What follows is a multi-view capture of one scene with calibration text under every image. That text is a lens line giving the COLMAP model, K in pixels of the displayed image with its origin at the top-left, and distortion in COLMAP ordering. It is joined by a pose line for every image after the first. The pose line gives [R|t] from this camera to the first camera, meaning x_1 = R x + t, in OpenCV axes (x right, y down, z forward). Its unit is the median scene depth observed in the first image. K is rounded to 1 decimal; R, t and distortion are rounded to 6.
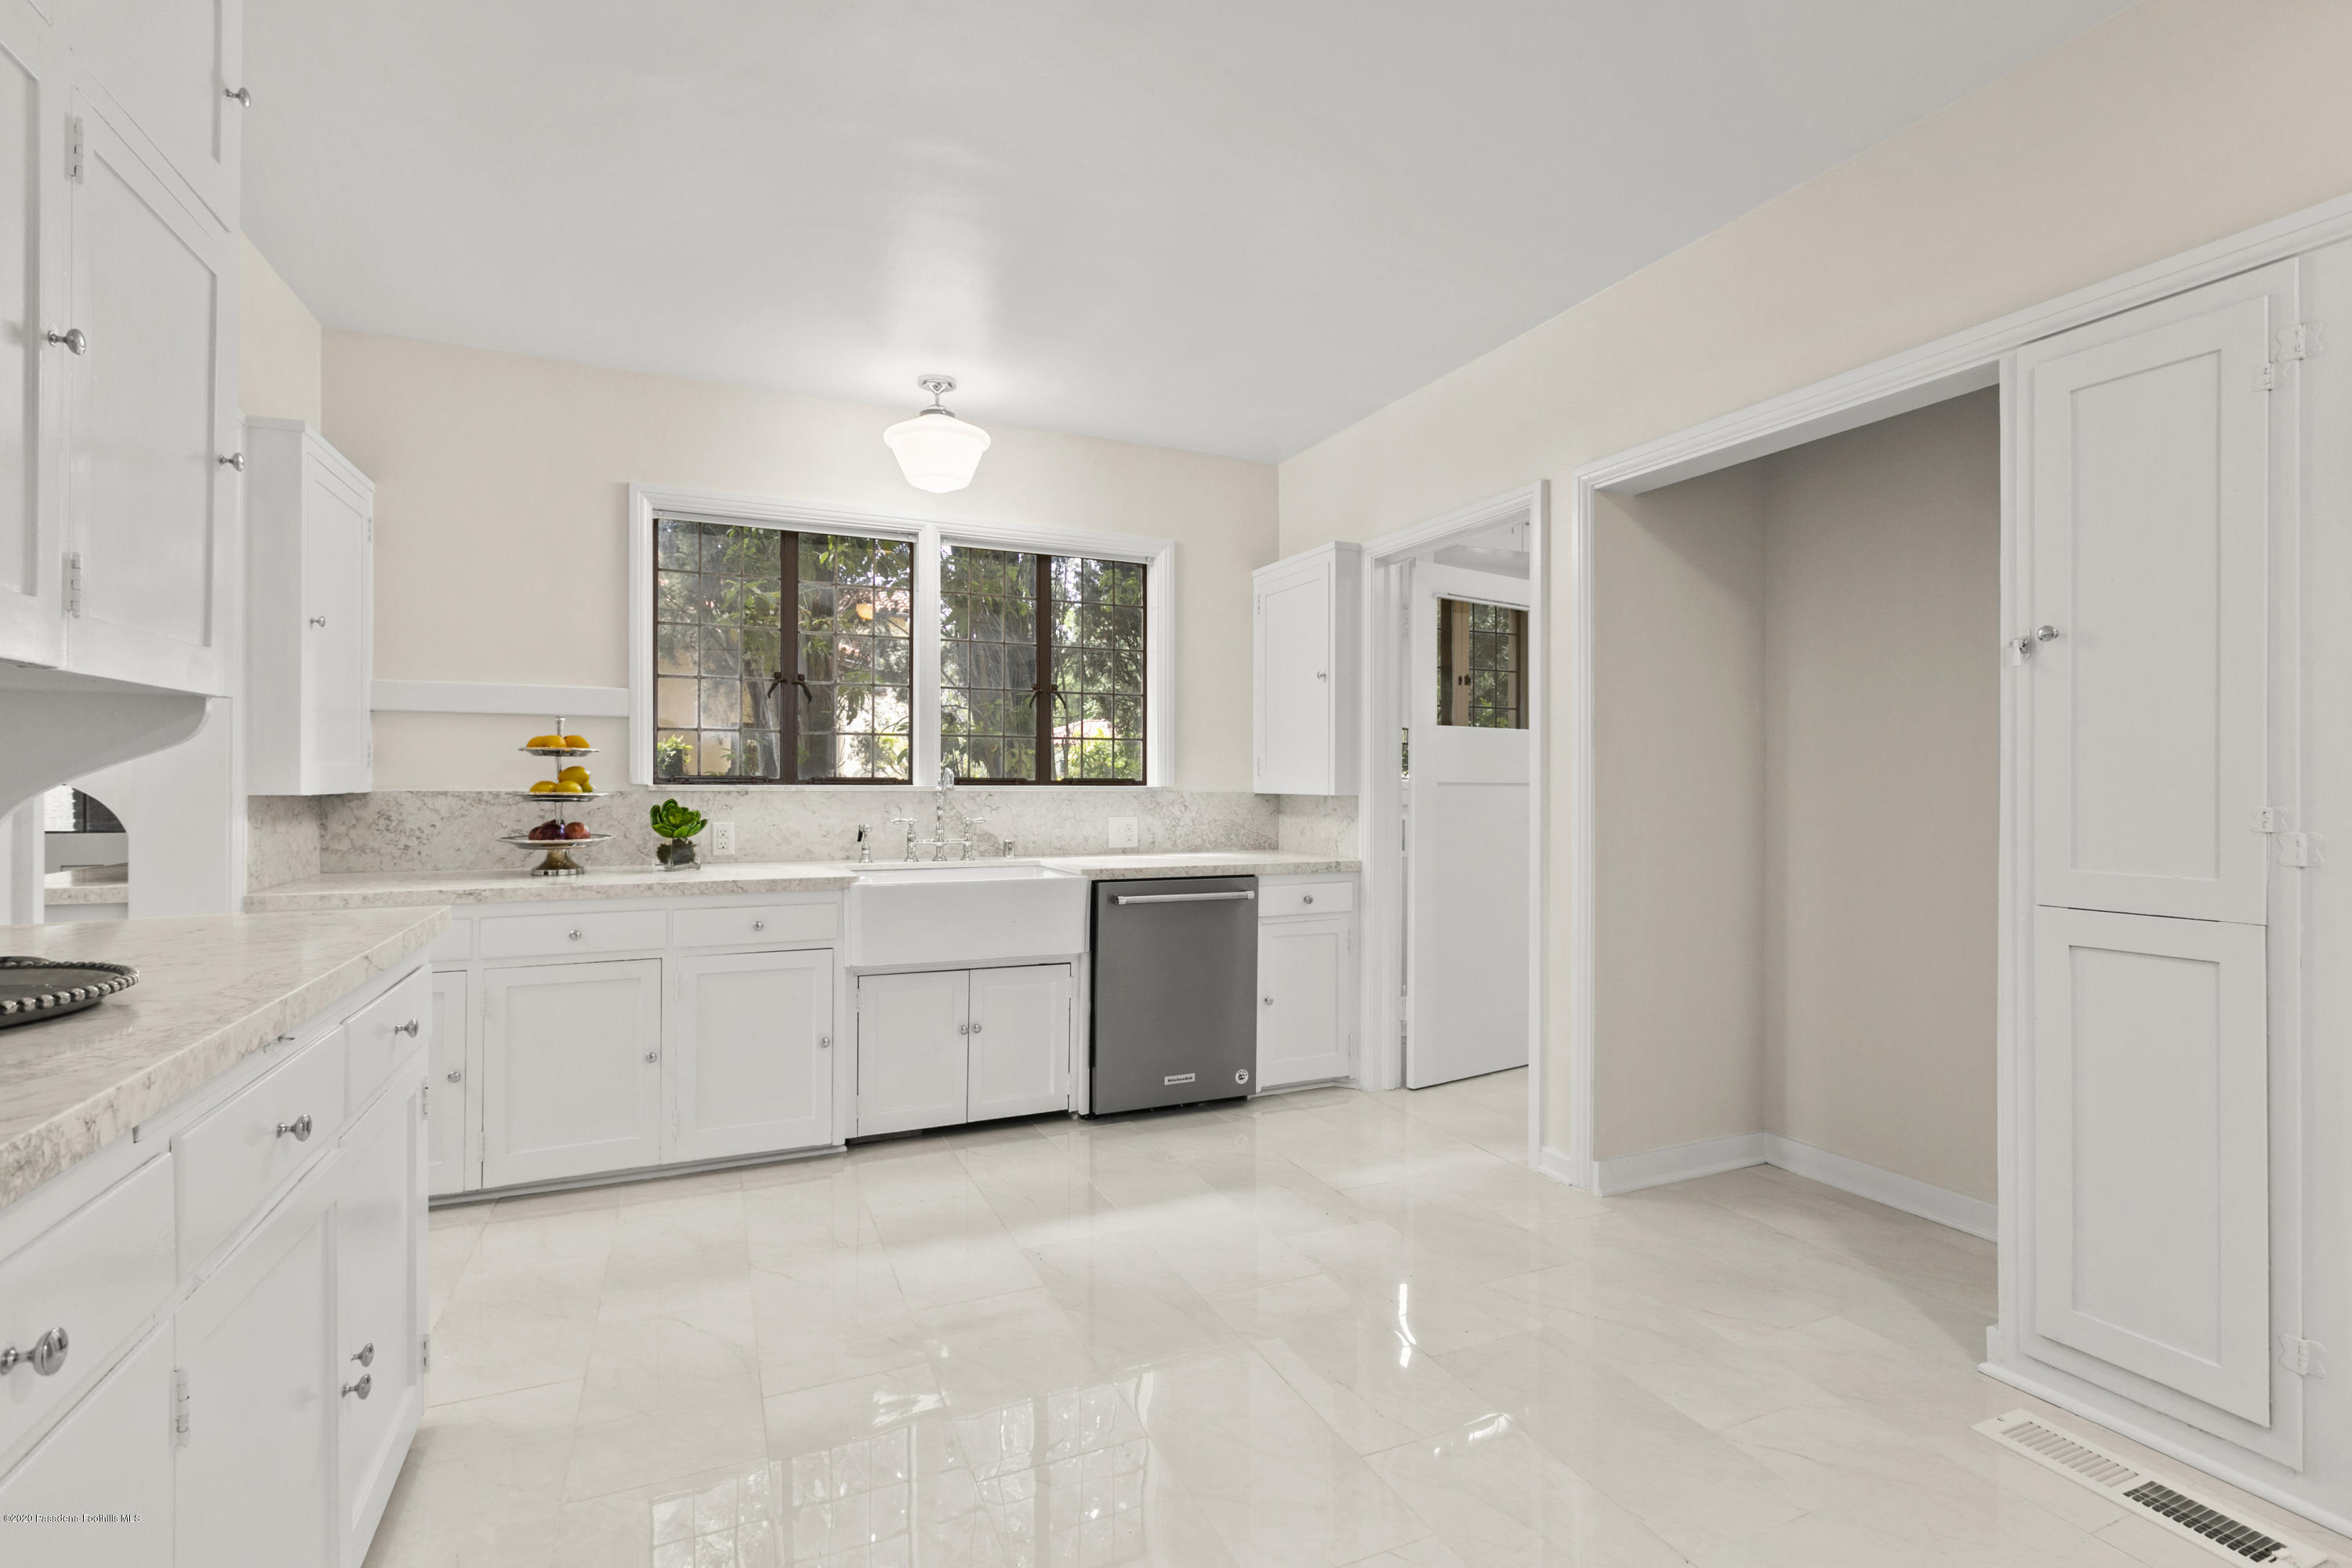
lens RADIAL K [[1062.1, 0, 1173.4], [0, 1062.1, 781.2], [0, 0, 1]] dist [-0.000816, -0.000334]
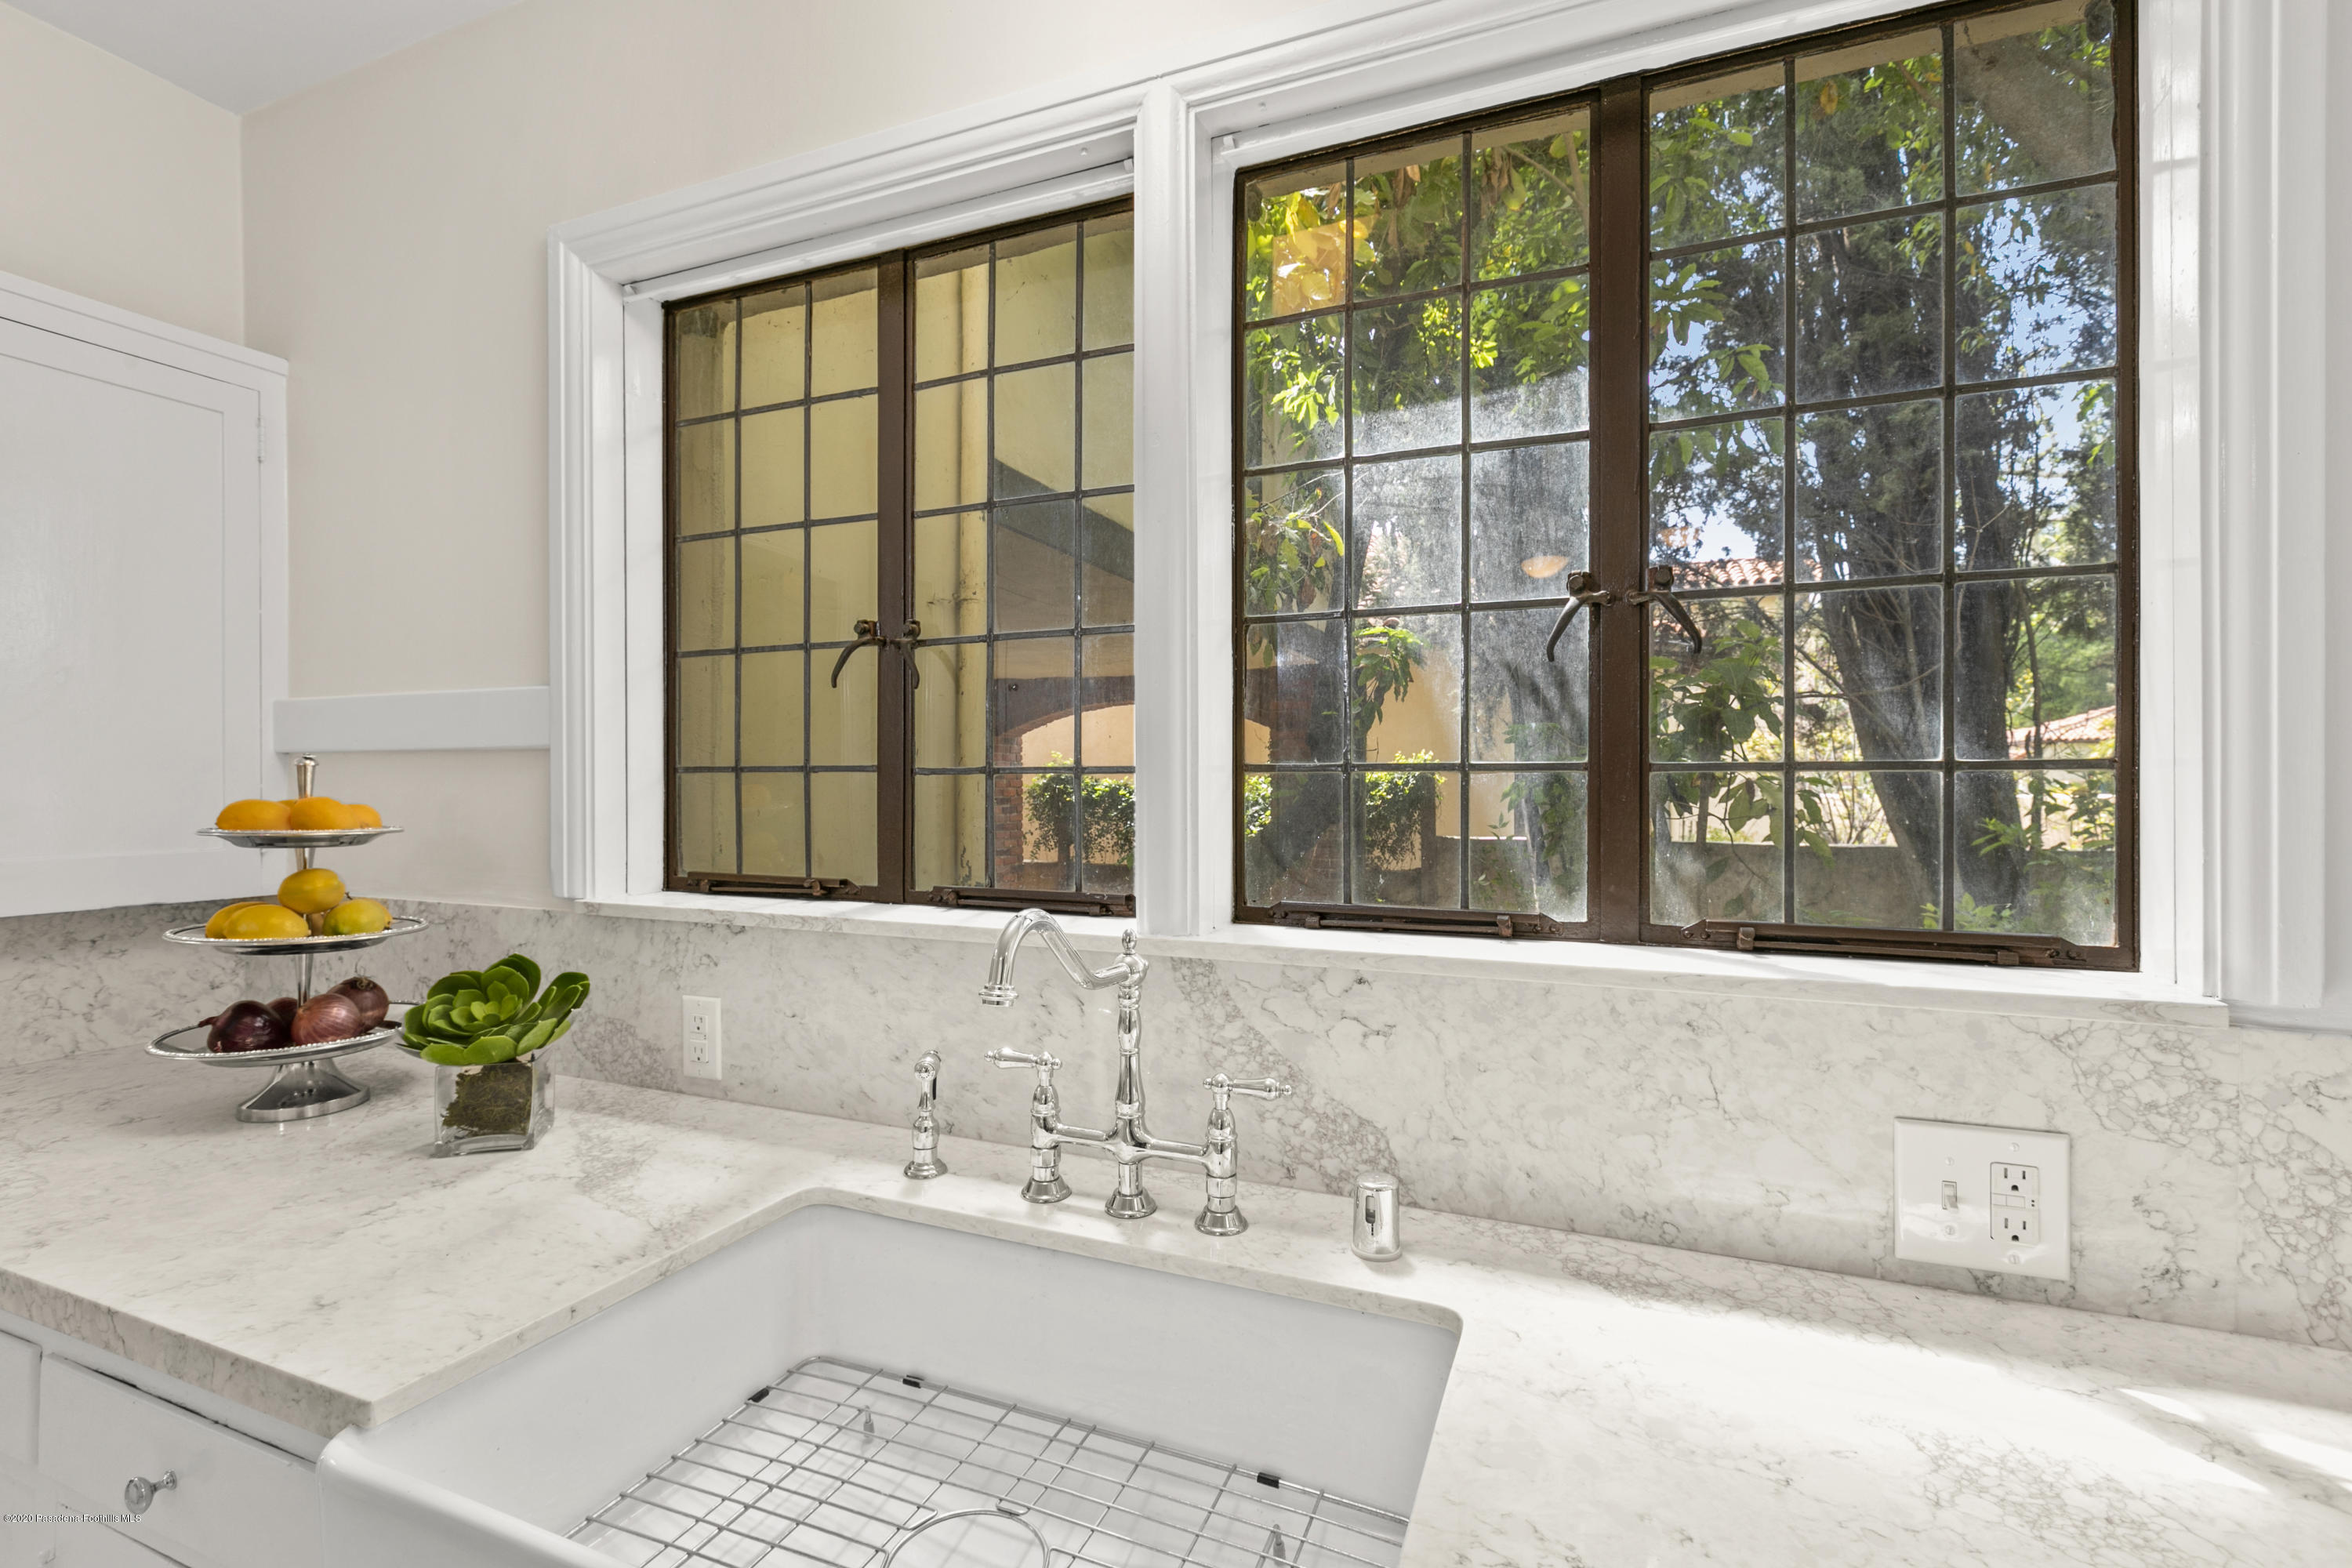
lens RADIAL K [[1062.1, 0, 1173.4], [0, 1062.1, 781.2], [0, 0, 1]] dist [-0.000816, -0.000334]
pose [[0.687470, -0.001519, -0.726211, -0.003590], [0.003384, 0.999994, 0.001111, -0.046725], [0.726205, -0.003221, 0.687471, 0.907388]]
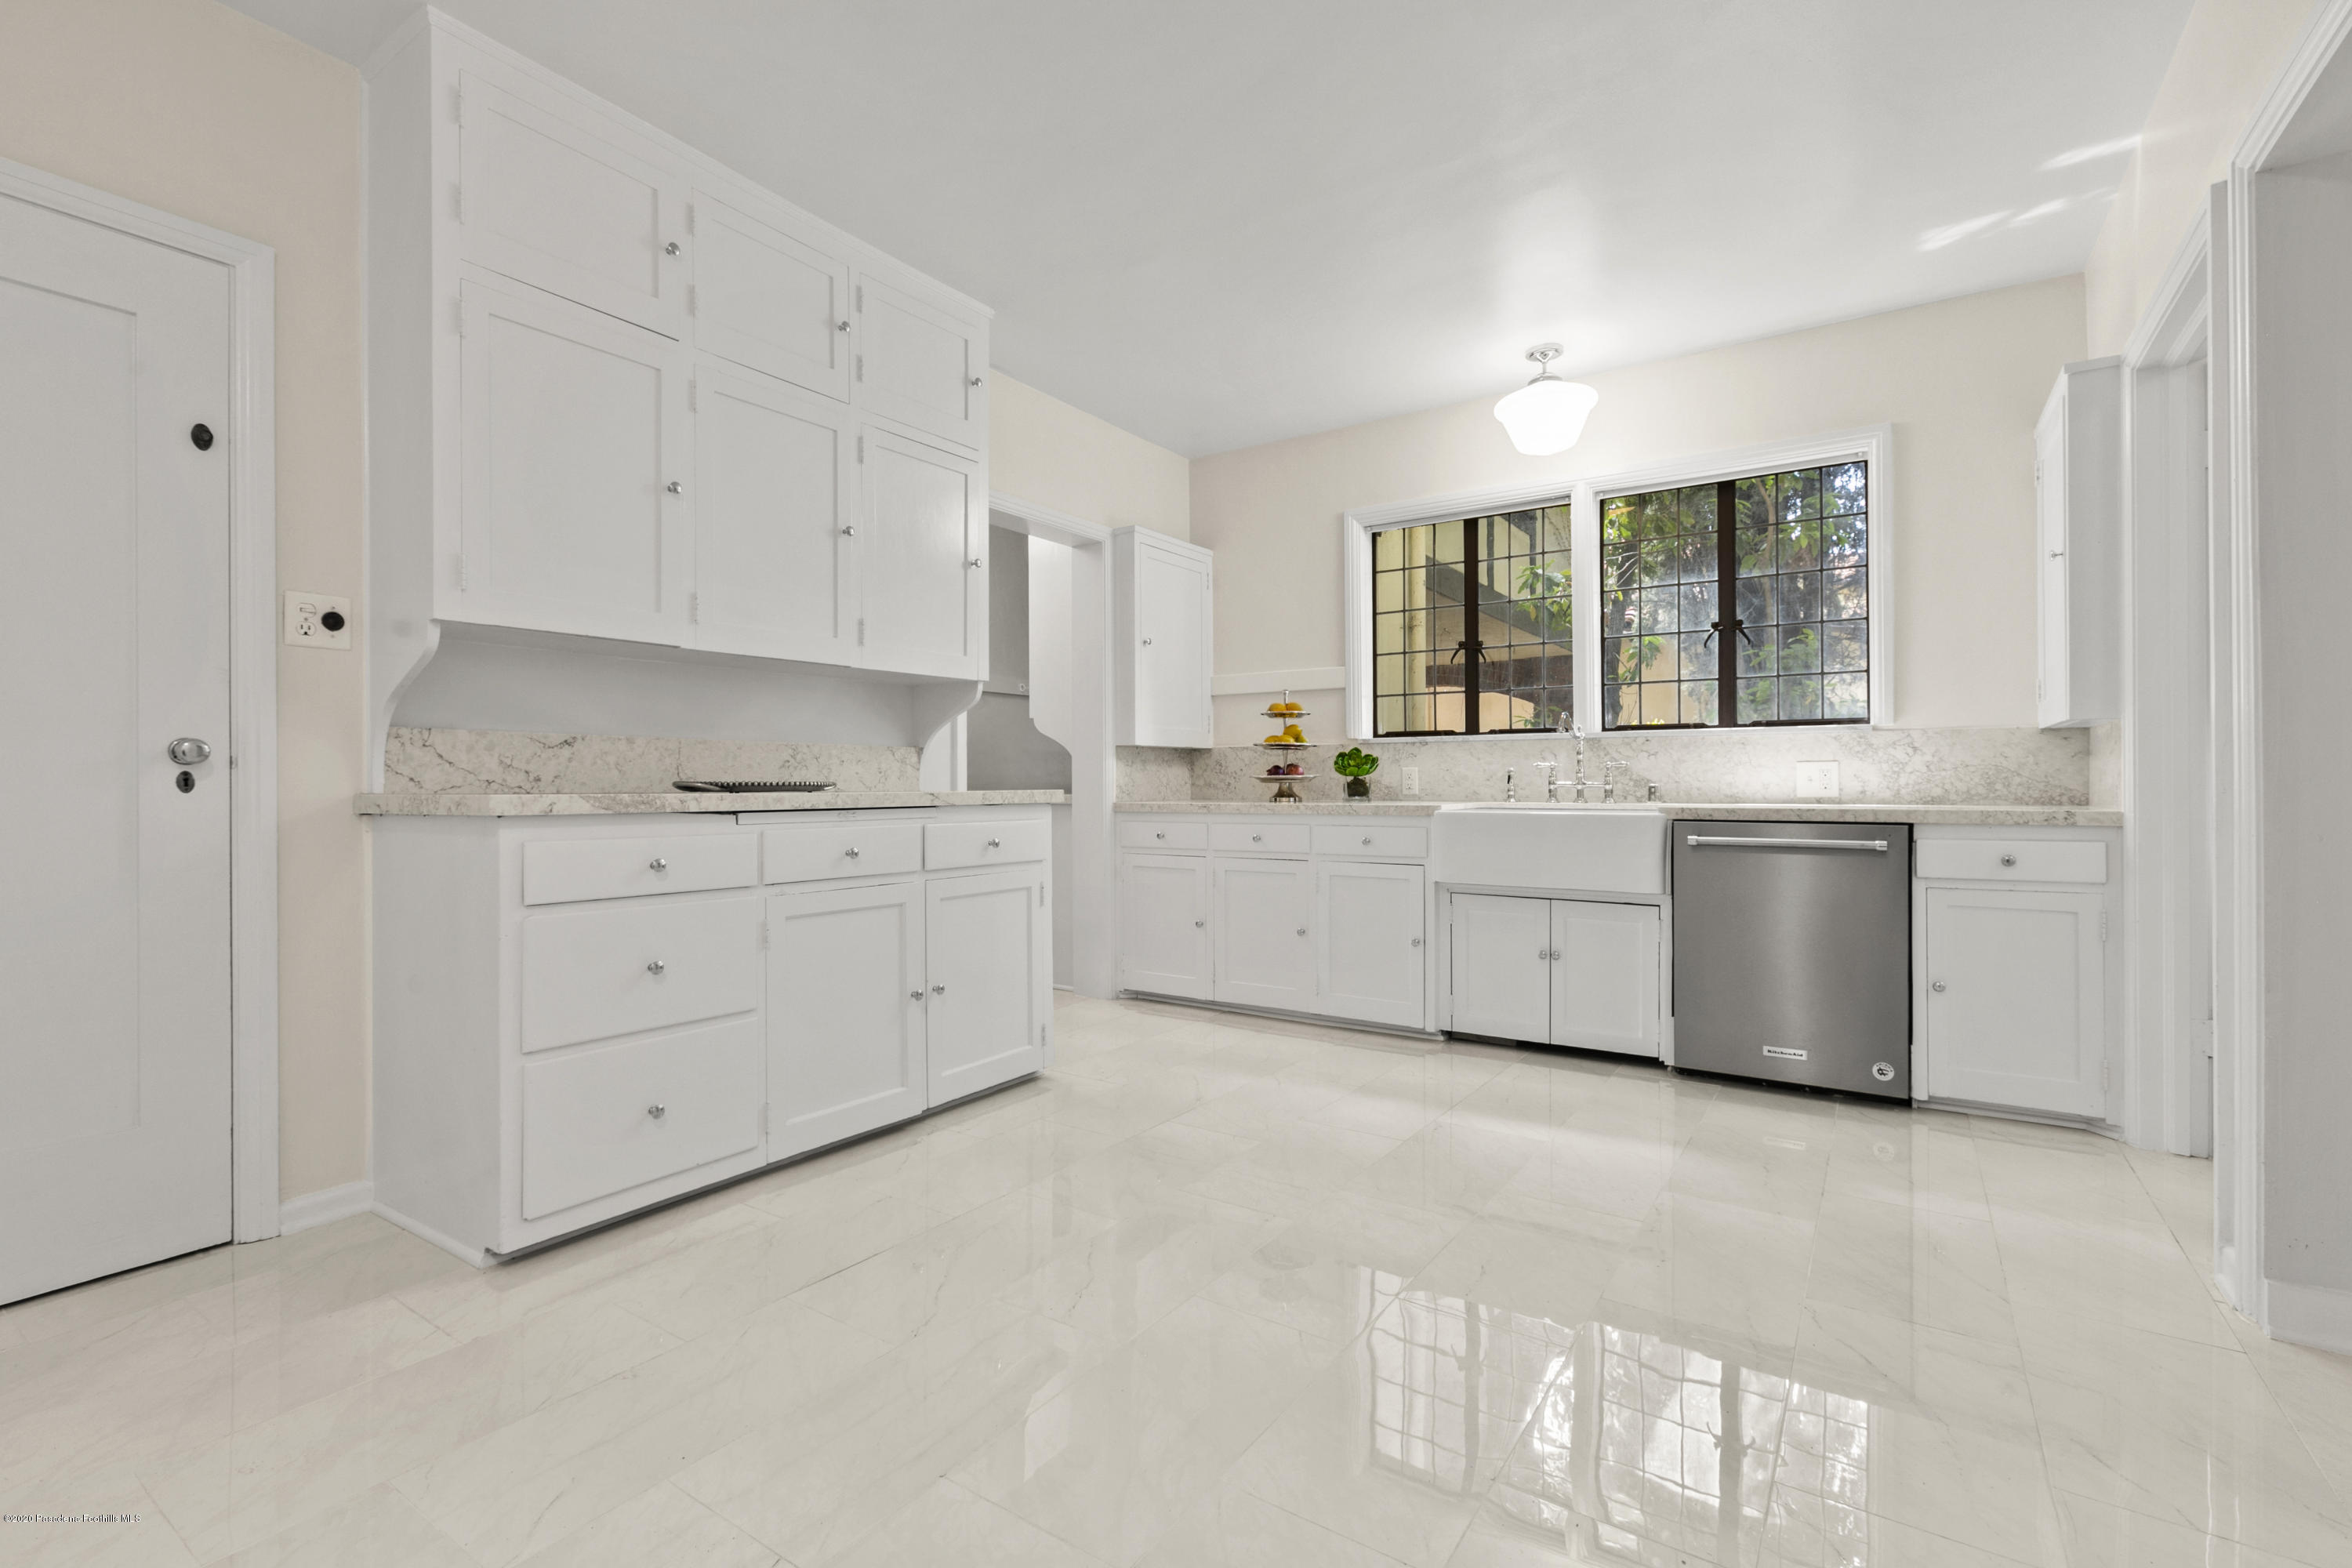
lens RADIAL K [[1043.4, 0, 1176.0], [0, 1043.4, 784.0], [0, 0, 1]] dist [0.000246, 0.000278]
pose [[0.530709, -0.004587, -0.847542, 0.490872], [0.007123, 0.999974, -0.000952, 0.061041], [0.847524, -0.005532, 0.530728, 0.132453]]
